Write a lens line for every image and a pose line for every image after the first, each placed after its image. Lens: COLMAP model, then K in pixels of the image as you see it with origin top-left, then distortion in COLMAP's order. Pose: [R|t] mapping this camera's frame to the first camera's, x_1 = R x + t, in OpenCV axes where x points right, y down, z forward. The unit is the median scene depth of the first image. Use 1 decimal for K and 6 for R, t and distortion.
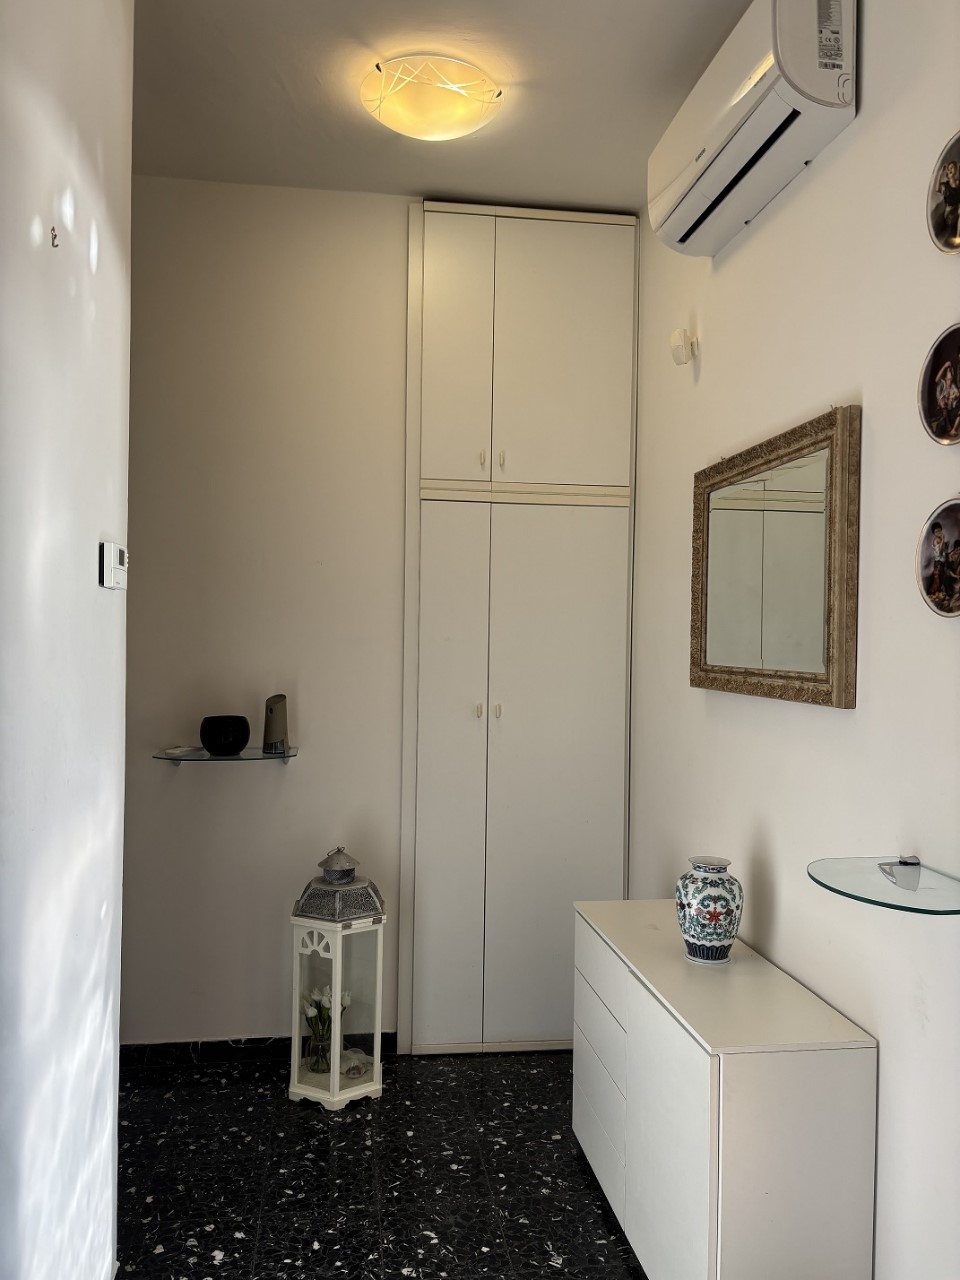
lens RADIAL K [[977.5, 0, 476.7], [0, 977.5, 640.3], [0, 0, 1]] dist [0.045360, -0.050659]
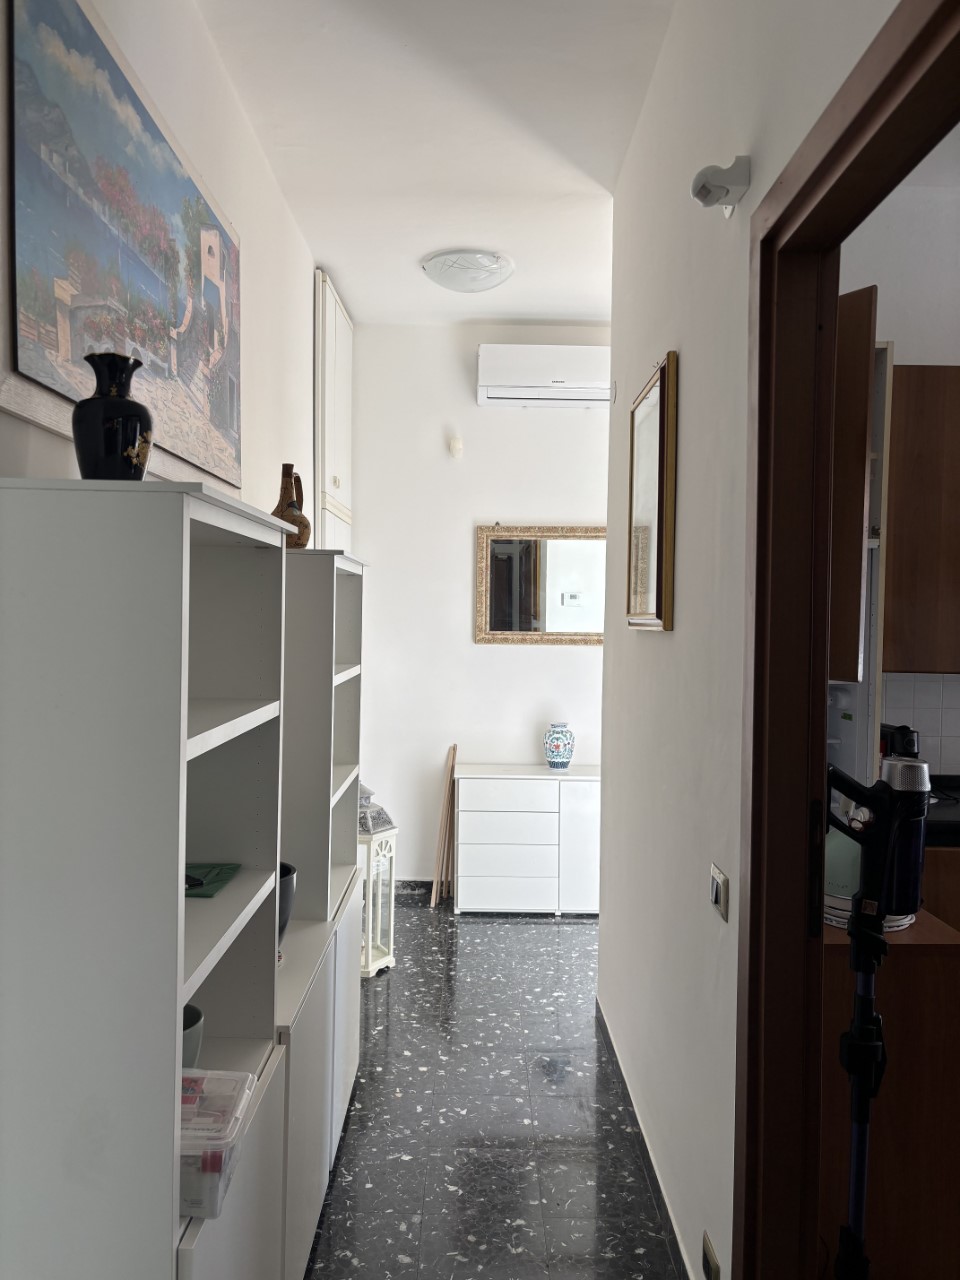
lens RADIAL K [[977.5, 0, 479.7], [0, 977.5, 639.8], [0, 0, 1]] dist [0.045360, -0.050659]
pose [[0.135539, -0.036210, 0.990110, -1.821771], [-0.008016, 0.999259, 0.037642, -0.032076], [-0.990740, -0.013039, 0.135148, 0.879476]]
